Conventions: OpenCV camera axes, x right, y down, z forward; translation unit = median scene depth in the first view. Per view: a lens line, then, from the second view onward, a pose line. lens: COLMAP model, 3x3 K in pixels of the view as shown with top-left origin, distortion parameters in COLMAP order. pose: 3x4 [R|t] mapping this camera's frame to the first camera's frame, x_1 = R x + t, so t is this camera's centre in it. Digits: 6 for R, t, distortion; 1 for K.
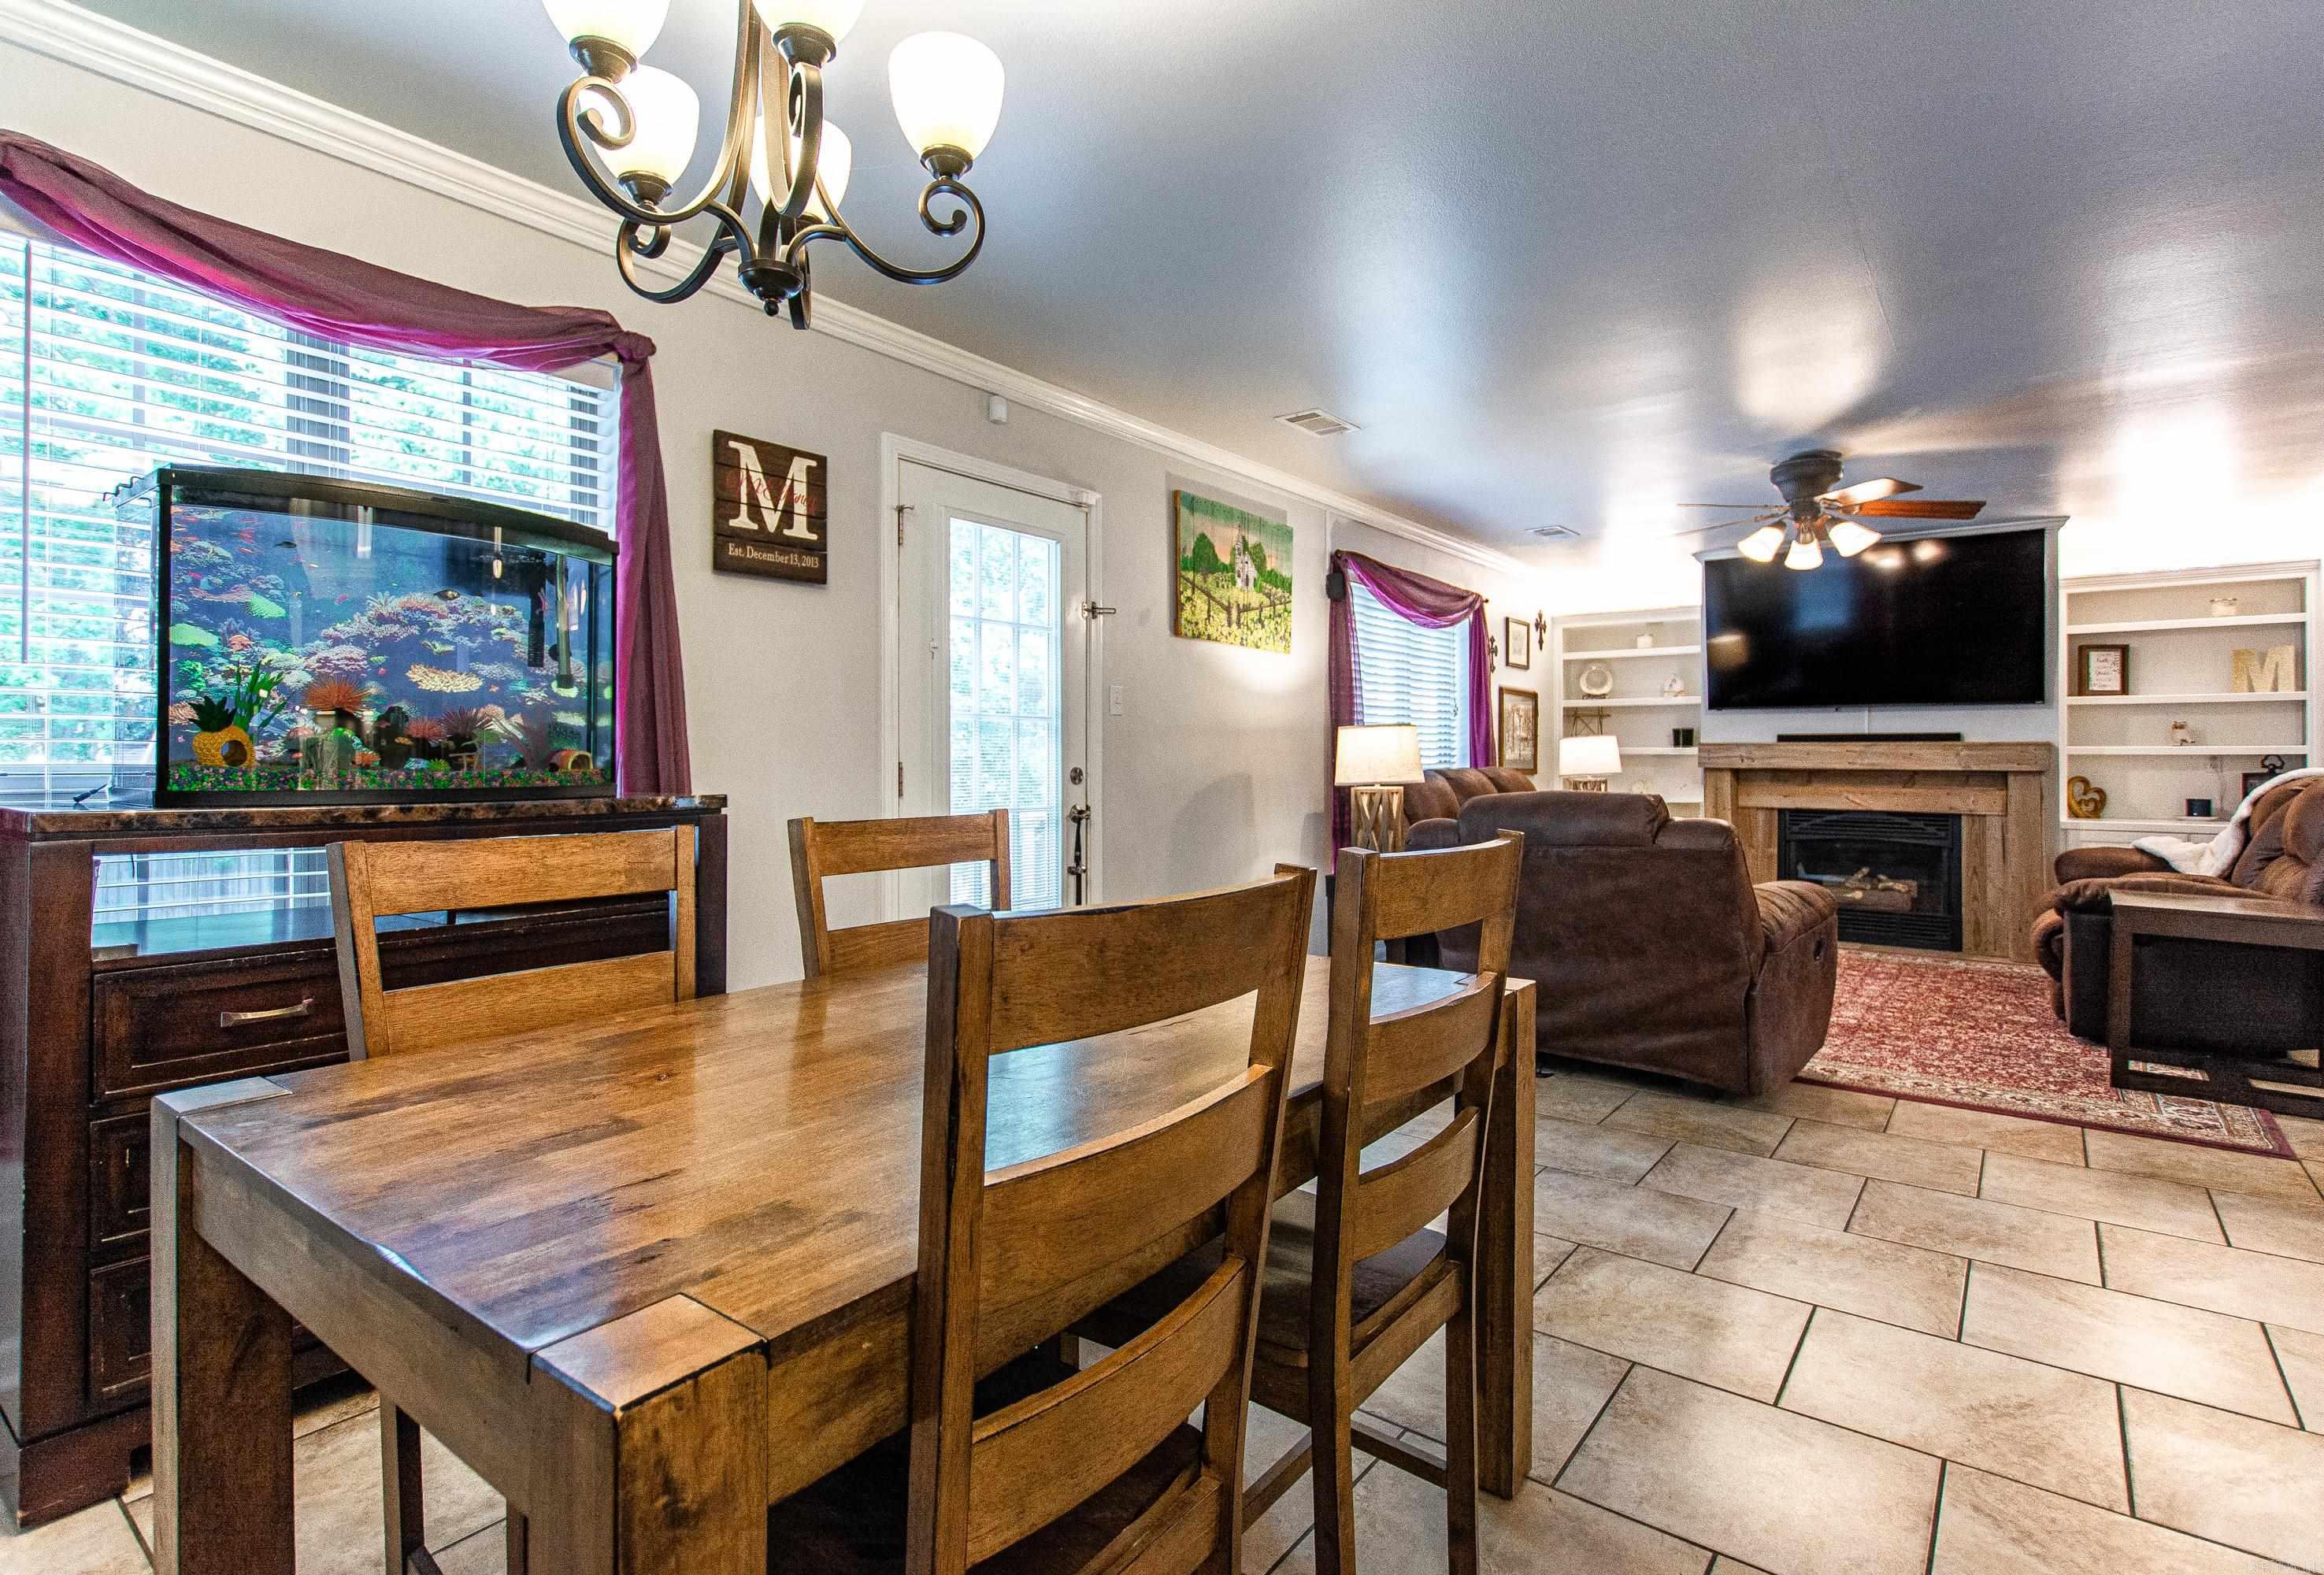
lens RADIAL K [[1115.7, 0, 1107.2], [0, 1115.7, 769.2], [0, 0, 1]] dist [0.005296, -0.003012]
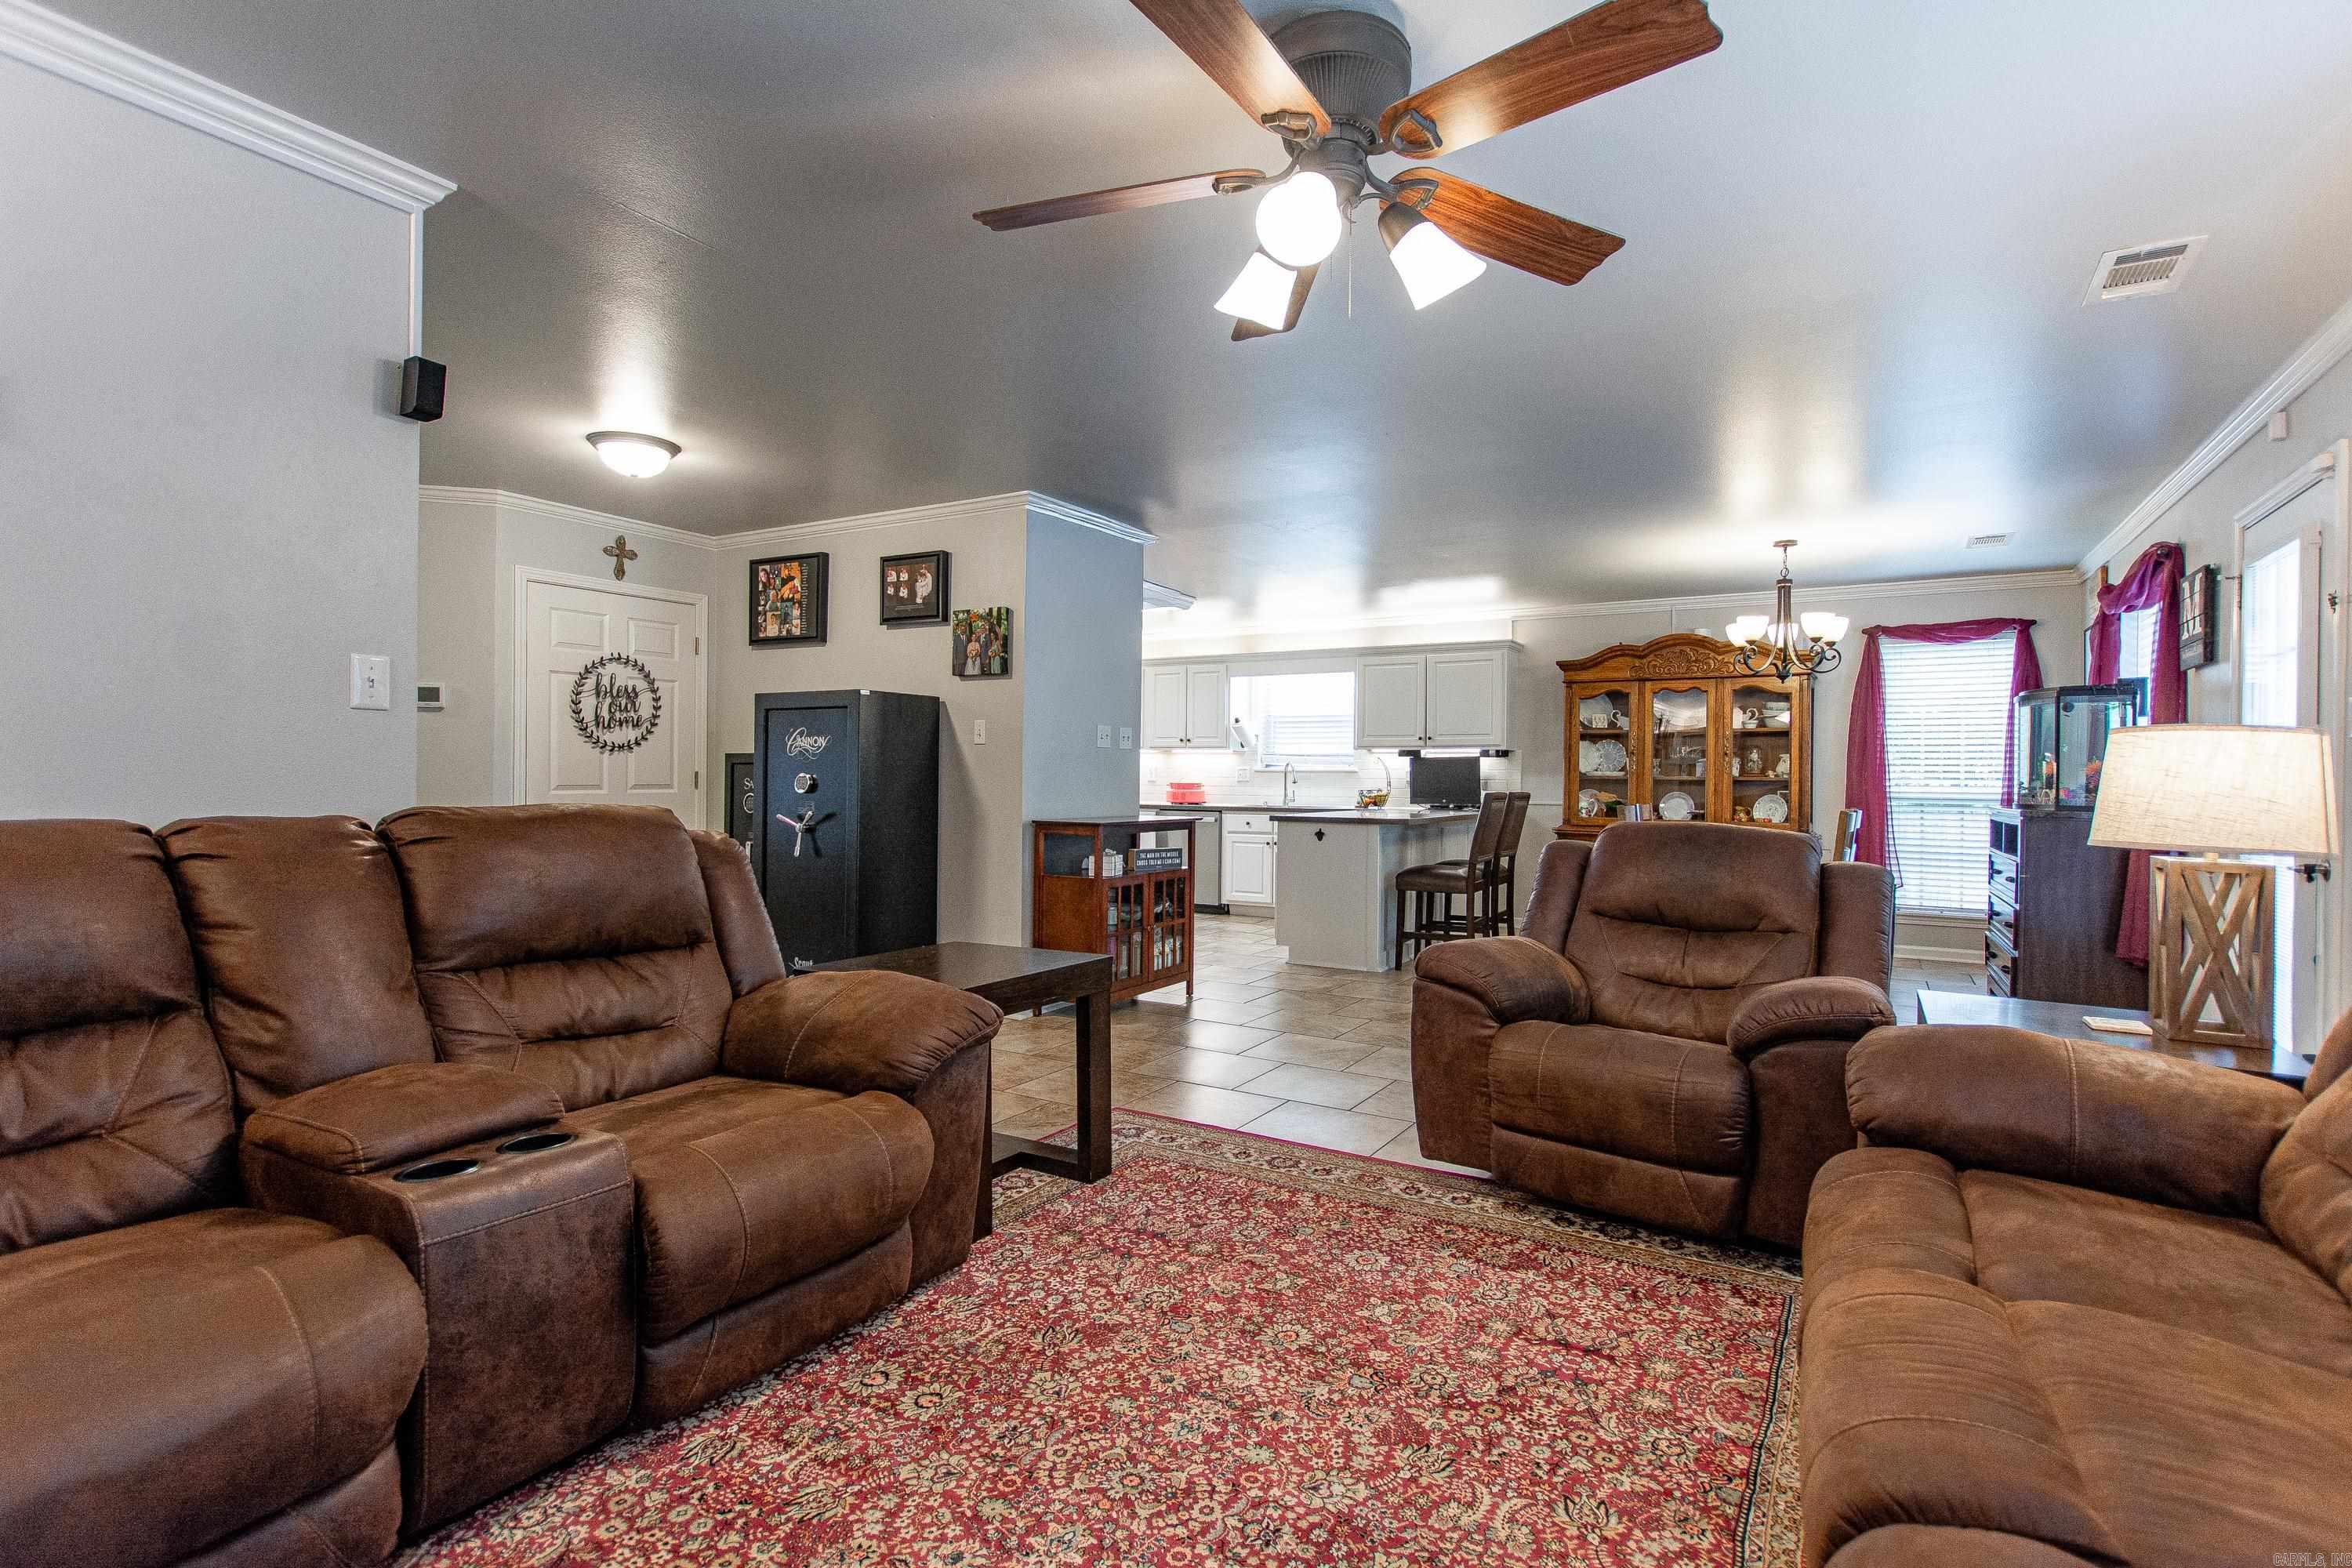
lens RADIAL K [[1129.1, 0, 1191.1], [0, 1129.1, 788.9], [0, 0, 1]] dist [0.005296, -0.003012]
pose [[-0.987278, -0.013005, -0.158473, 0.673002], [-0.016291, 0.999678, 0.019454, -0.014901], [0.158169, 0.021788, -0.987172, 1.266920]]
